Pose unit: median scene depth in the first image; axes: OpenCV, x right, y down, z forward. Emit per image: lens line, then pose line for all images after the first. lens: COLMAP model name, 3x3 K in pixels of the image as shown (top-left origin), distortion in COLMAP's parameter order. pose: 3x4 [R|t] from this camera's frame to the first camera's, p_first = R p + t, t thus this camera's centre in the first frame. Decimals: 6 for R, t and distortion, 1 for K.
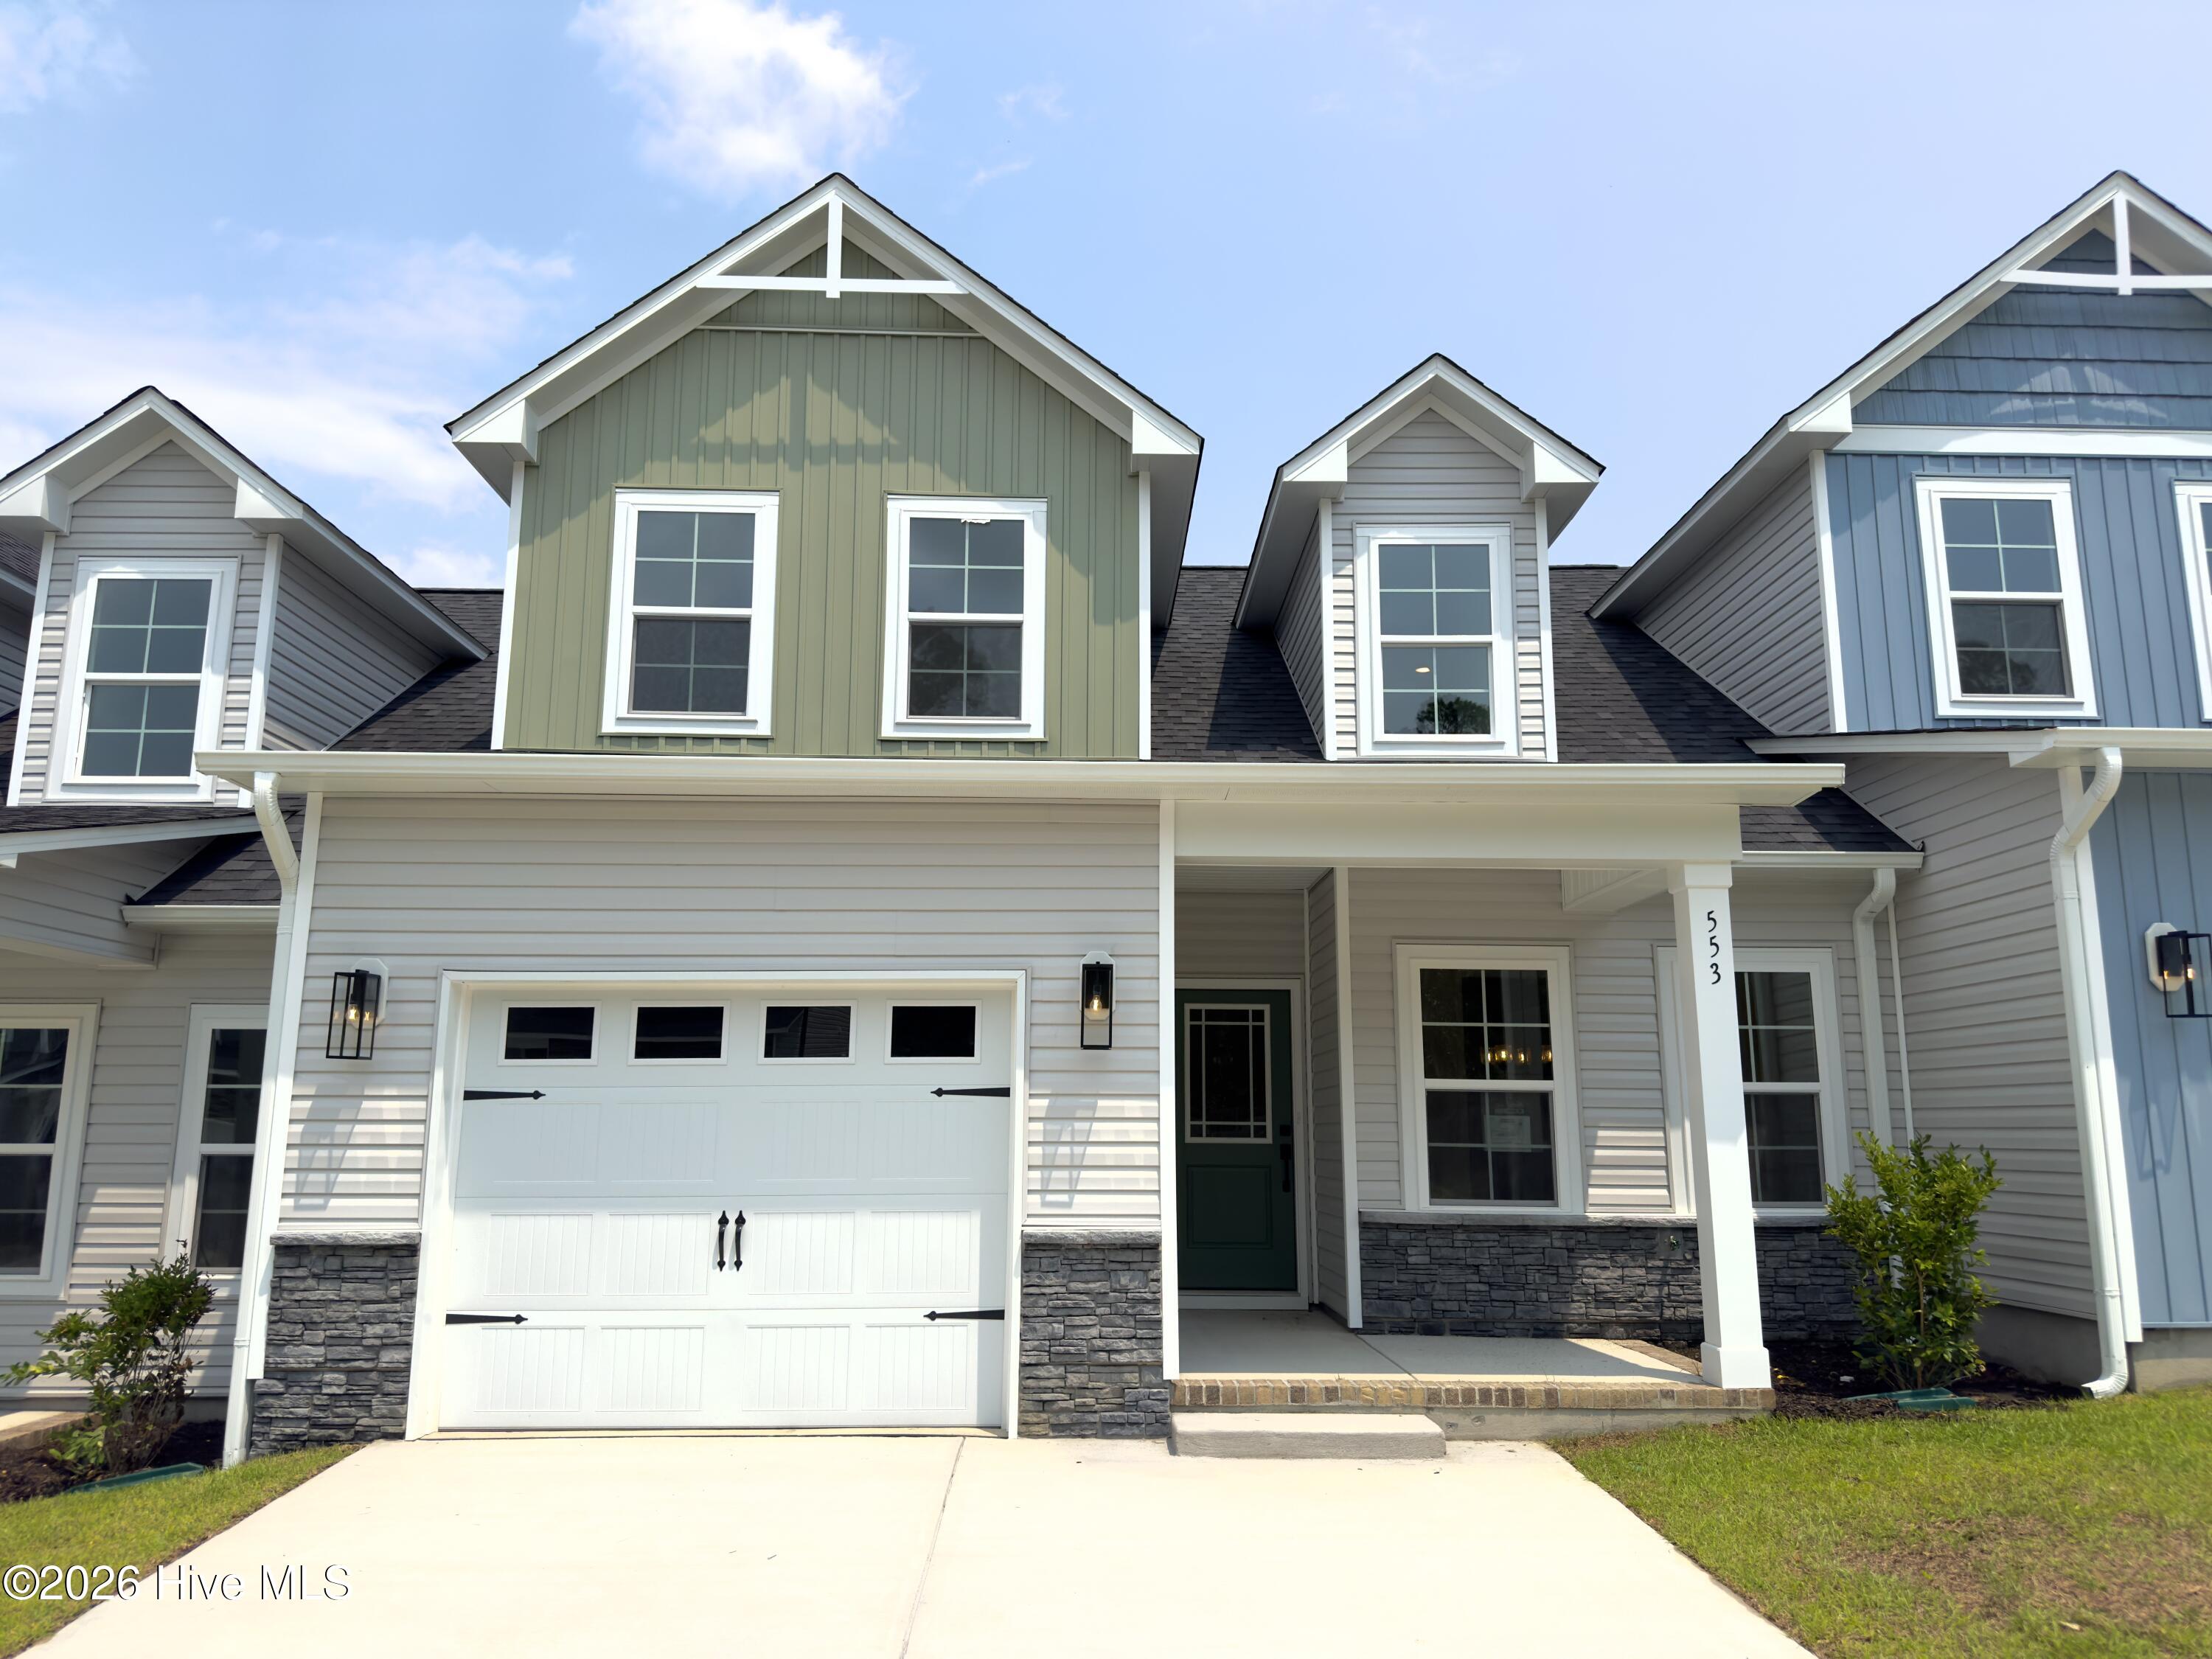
lens RADIAL K [[1545.4, 0, 1109.5], [0, 1545.4, 851.1], [0, 0, 1]] dist [0.053839, -0.024207]
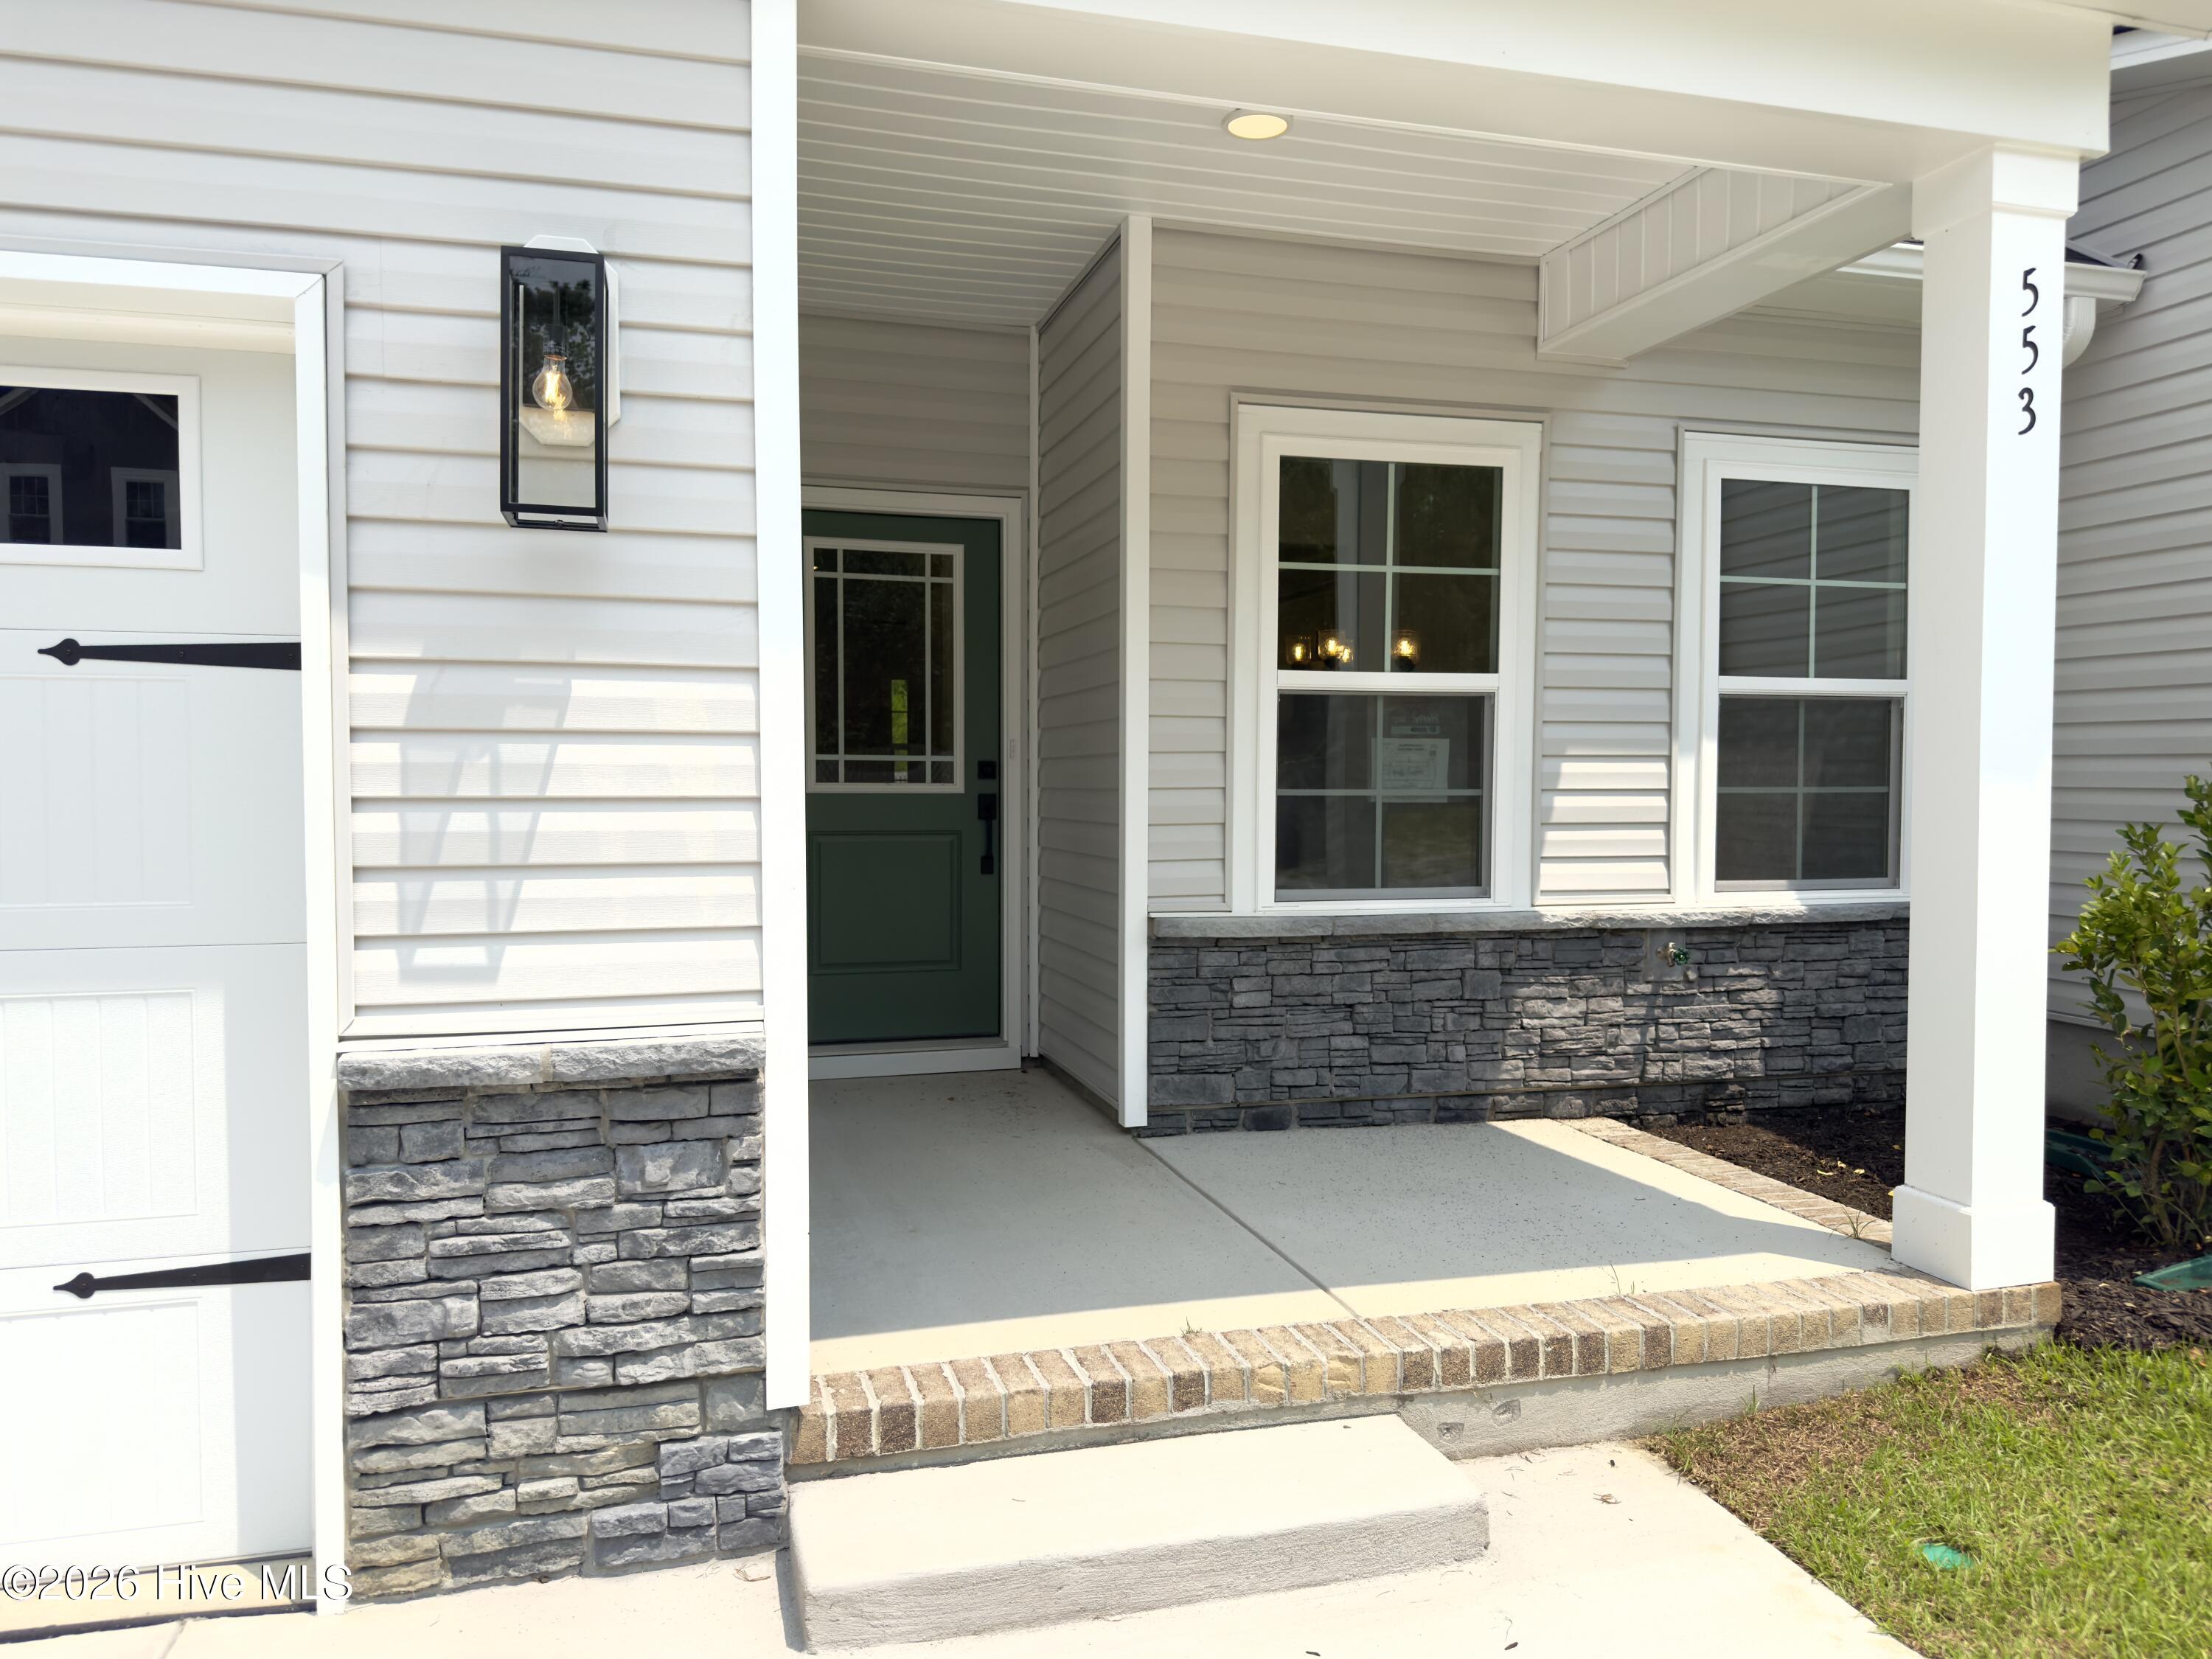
lens RADIAL K [[1545.4, 0, 1127.6], [0, 1545.4, 828.4], [0, 0, 1]] dist [0.053839, -0.024207]
pose [[0.965605, -0.012701, 0.259701, 0.021309], [-0.042642, 0.977547, 0.206359, 0.113063], [-0.256491, -0.210335, 0.943383, 0.613981]]
